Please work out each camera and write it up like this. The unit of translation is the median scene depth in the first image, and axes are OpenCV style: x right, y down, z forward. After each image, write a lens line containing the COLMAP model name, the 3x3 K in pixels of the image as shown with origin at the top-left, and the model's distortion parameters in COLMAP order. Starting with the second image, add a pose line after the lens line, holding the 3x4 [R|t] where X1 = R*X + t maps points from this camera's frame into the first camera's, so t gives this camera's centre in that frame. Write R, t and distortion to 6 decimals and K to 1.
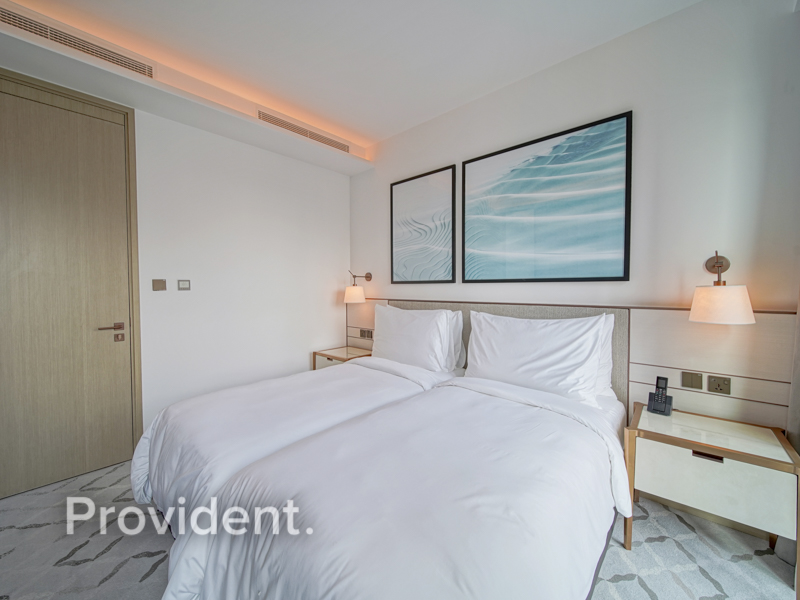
lens RADIAL K [[325.1, 0, 400.0], [0, 325.1, 300.0], [0, 0, 1]] dist [-0.001797, -0.000209]
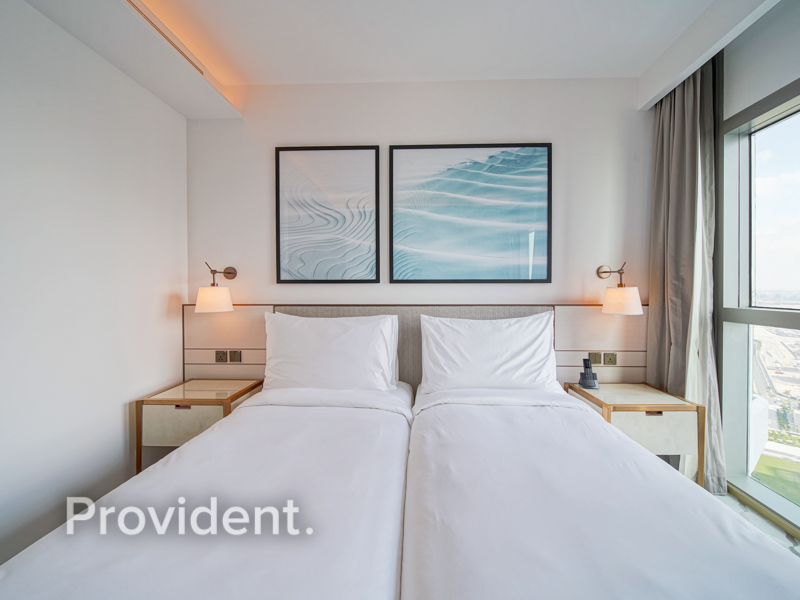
lens RADIAL K [[327.7, 0, 400.1], [0, 327.7, 292.4], [0, 0, 1]] dist [-0.000763, -0.000202]
pose [[0.756805, -0.008692, 0.653583, -0.390058], [0.024885, 0.999570, -0.015522, -0.014294], [-0.653167, 0.028012, 0.756696, 0.337742]]
